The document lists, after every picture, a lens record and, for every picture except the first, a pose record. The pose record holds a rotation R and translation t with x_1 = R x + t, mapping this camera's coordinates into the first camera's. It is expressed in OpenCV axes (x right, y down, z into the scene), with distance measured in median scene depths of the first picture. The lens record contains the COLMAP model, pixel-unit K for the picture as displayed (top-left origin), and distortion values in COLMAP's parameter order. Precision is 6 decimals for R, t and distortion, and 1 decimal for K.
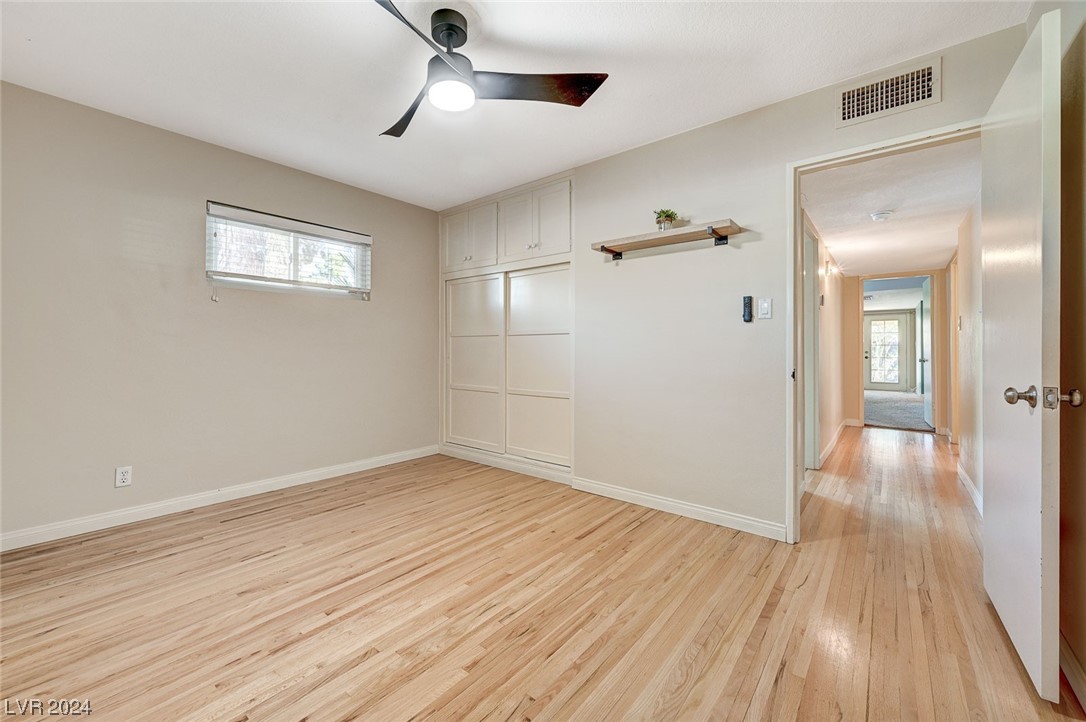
lens RADIAL K [[433.7, 0, 541.6], [0, 433.7, 356.4], [0, 0, 1]] dist [-0.000059, 0.000129]
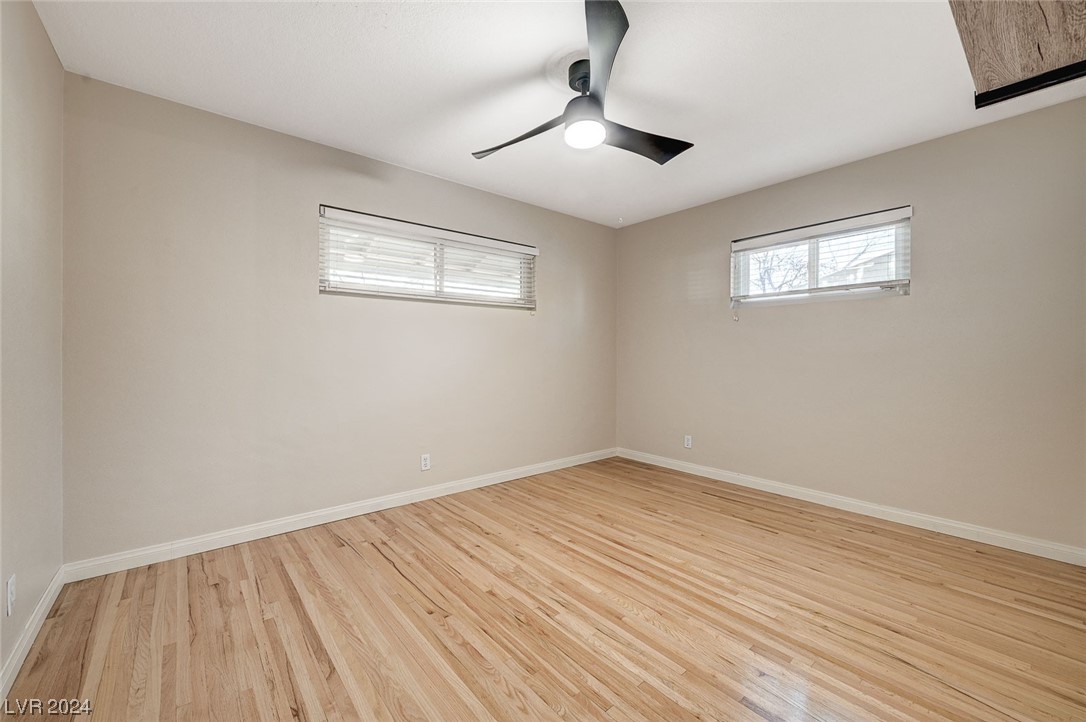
lens RADIAL K [[433.7, 0, 541.6], [0, 433.7, 356.4], [0, 0, 1]] dist [-0.000059, 0.000129]
pose [[-0.193364, 0.004072, -0.981119, 0.662461], [-0.016242, 0.999841, 0.007351, -0.029105], [0.980993, 0.017357, -0.193267, 0.807001]]
